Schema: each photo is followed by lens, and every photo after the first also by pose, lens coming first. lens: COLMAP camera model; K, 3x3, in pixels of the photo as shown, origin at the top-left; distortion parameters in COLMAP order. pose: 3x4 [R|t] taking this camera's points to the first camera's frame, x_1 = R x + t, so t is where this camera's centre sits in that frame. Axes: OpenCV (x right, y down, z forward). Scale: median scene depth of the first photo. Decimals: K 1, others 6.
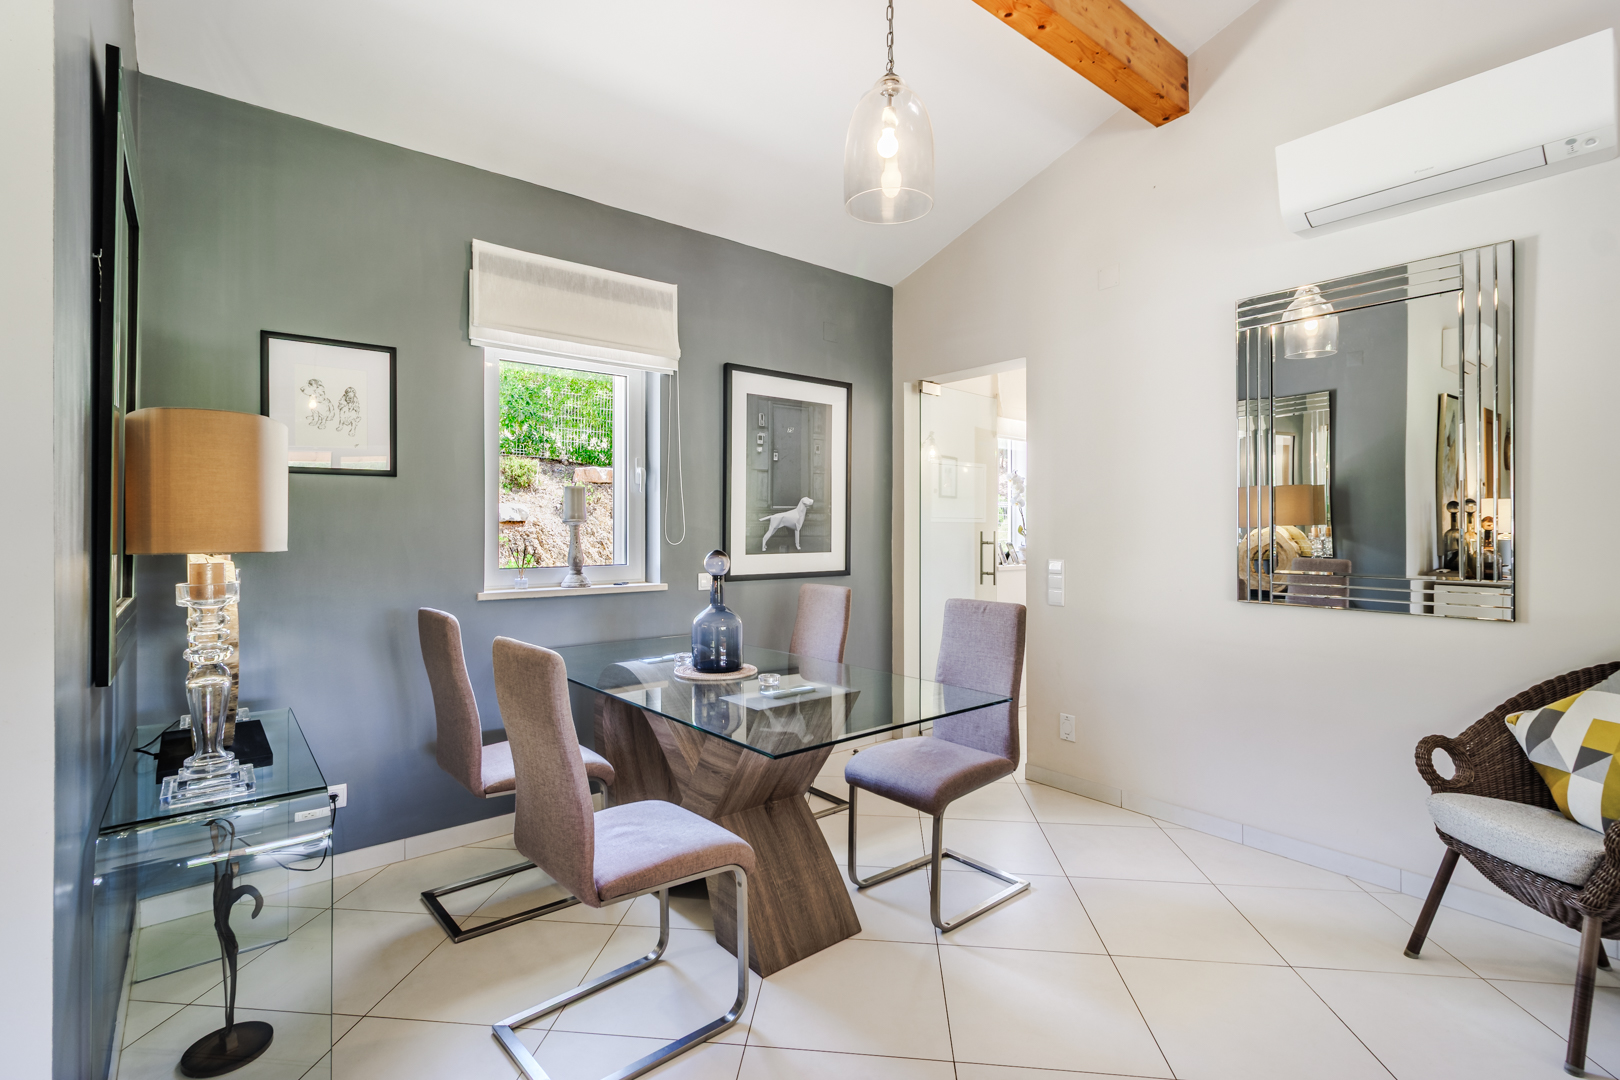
lens RADIAL K [[756.9, 0, 798.8], [0, 756.9, 526.1], [0, 0, 1]] dist [0.008567, -0.000453]
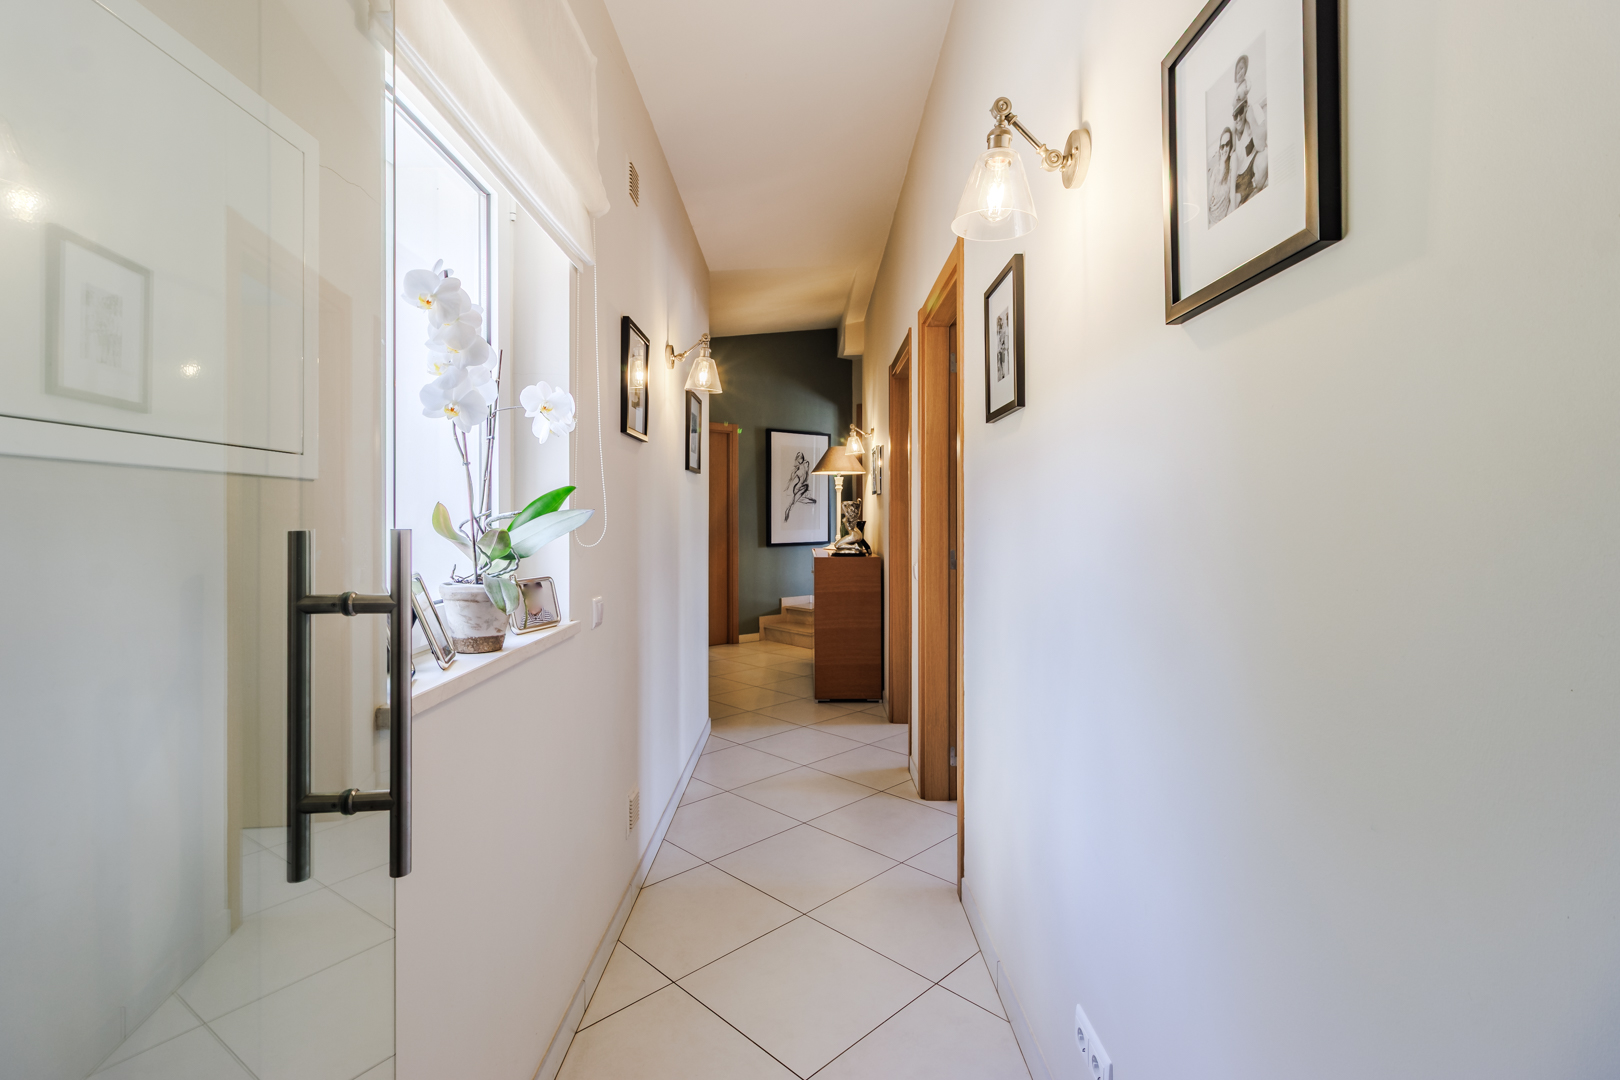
lens RADIAL K [[756.9, 0, 806.6], [0, 756.9, 528.9], [0, 0, 1]] dist [0.008567, -0.000453]
pose [[0.630900, -0.007411, 0.775829, 0.185279], [-0.004039, 0.999909, 0.012835, 0.004379], [-0.775854, -0.011231, 0.630813, 0.814654]]
